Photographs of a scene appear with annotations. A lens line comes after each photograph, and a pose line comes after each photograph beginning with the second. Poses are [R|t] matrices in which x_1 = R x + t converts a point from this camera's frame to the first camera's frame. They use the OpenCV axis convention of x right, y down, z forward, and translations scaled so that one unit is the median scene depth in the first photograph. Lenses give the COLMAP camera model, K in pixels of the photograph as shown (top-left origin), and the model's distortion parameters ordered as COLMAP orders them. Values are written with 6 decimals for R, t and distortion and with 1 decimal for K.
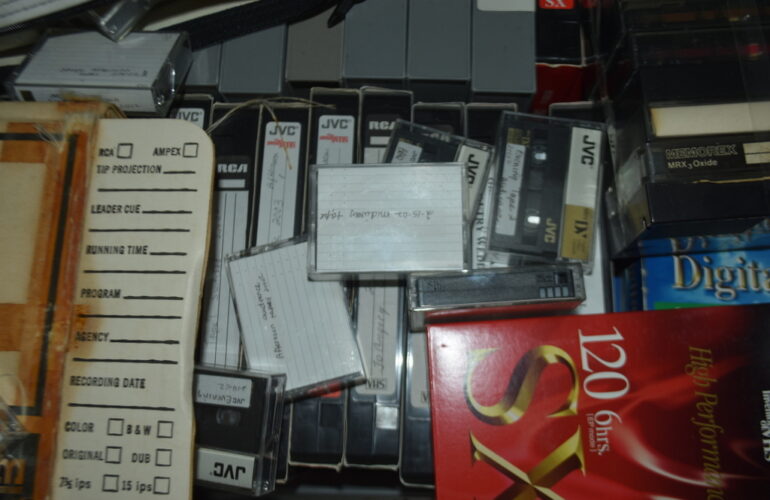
lens RADIAL K [[721.5, 0, 387.5], [0, 721.5, 256.0], [0, 0, 1]] dist [-0.070405, 0.000000]
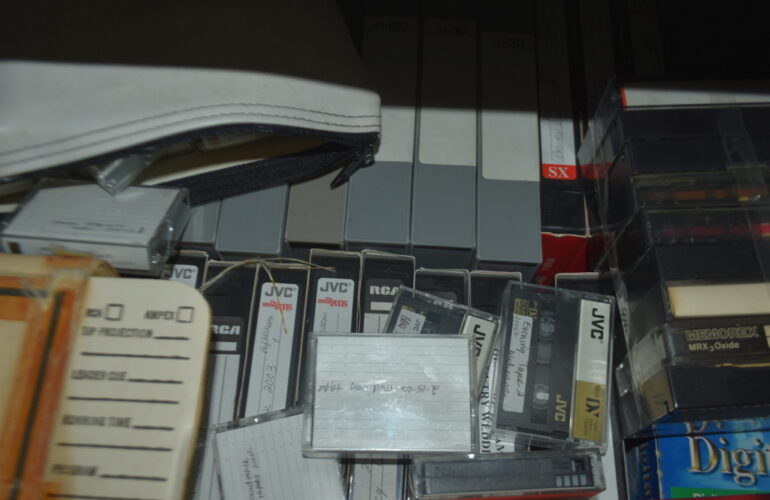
lens RADIAL K [[721.5, 0, 388.9], [0, 721.5, 255.4], [0, 0, 1]] dist [-0.070405, 0.000000]
pose [[0.998578, 0.035387, 0.039876, -0.048617], [-0.026900, 0.980195, -0.196199, -0.046381], [-0.046029, 0.194847, 0.979753, 0.053014]]
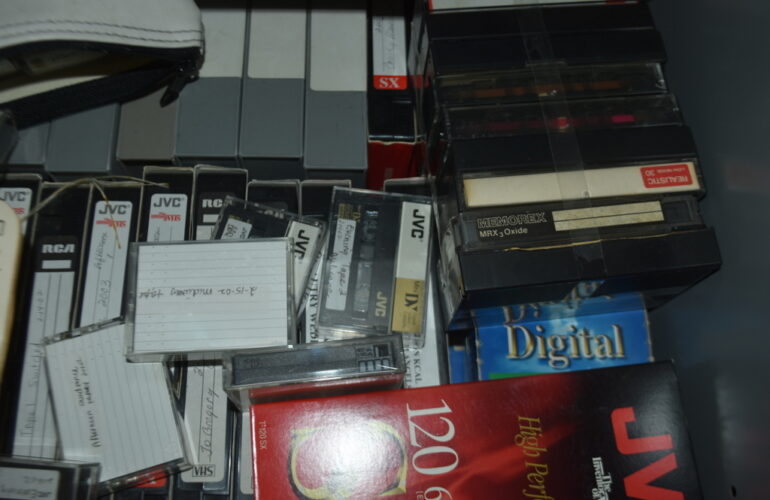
lens RADIAL K [[721.5, 0, 390.8], [0, 721.5, 249.7], [0, 0, 1]] dist [-0.070405, 0.000000]
pose [[0.992417, -0.018133, 0.121571, 0.134406], [0.033737, 0.991258, -0.127554, 0.019515], [-0.118195, 0.130688, 0.984353, 0.009786]]
